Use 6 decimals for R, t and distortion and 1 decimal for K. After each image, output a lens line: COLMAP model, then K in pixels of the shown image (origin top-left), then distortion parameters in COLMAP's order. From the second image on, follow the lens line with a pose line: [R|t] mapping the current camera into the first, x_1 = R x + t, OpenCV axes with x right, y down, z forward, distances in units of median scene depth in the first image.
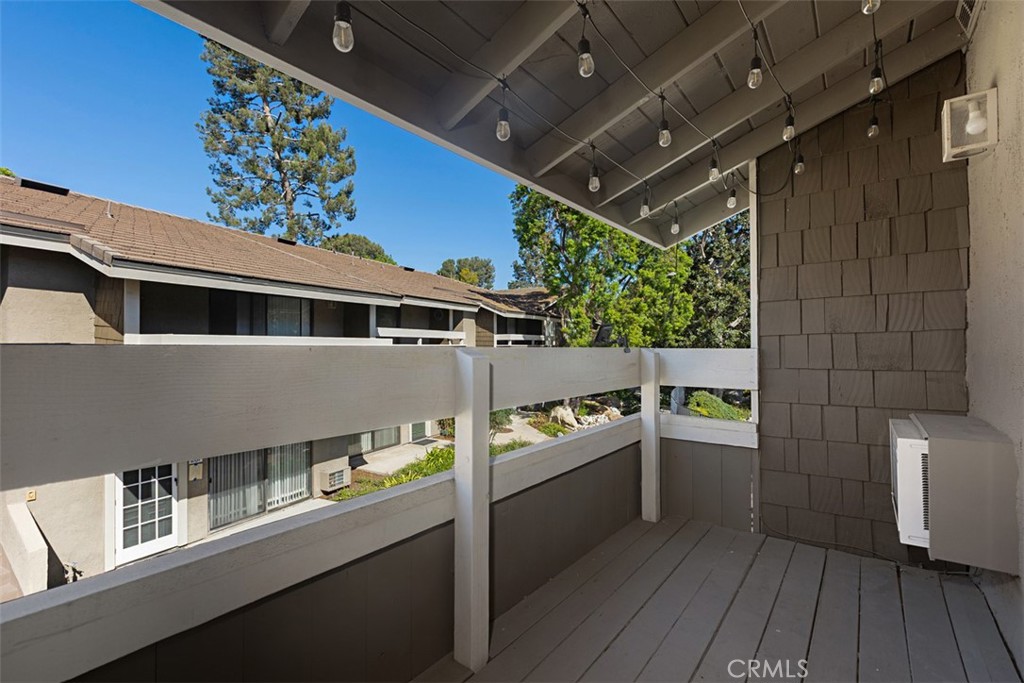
lens RADIAL K [[455.2, 0, 521.5], [0, 455.2, 346.5], [0, 0, 1]] dist [0.000306, 0.000453]
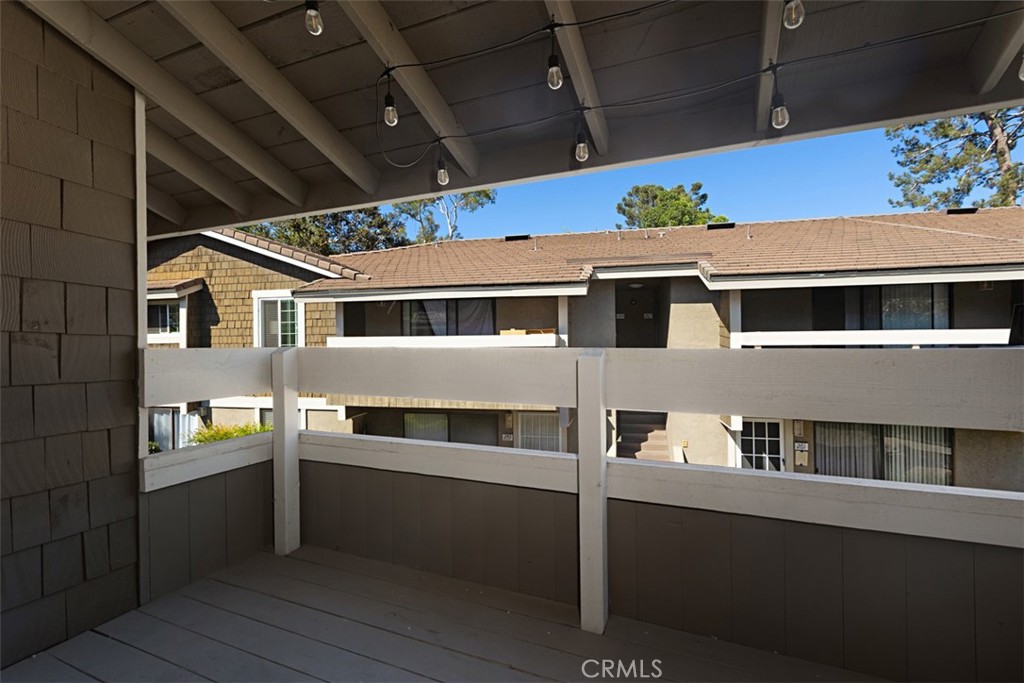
lens RADIAL K [[455.2, 0, 521.5], [0, 455.2, 346.5], [0, 0, 1]] dist [0.000306, 0.000453]
pose [[0.253889, 0.005994, -0.967215, 0.121369], [0.005347, 0.999957, 0.007600, -0.000729], [0.967219, -0.007101, 0.253846, 0.066082]]
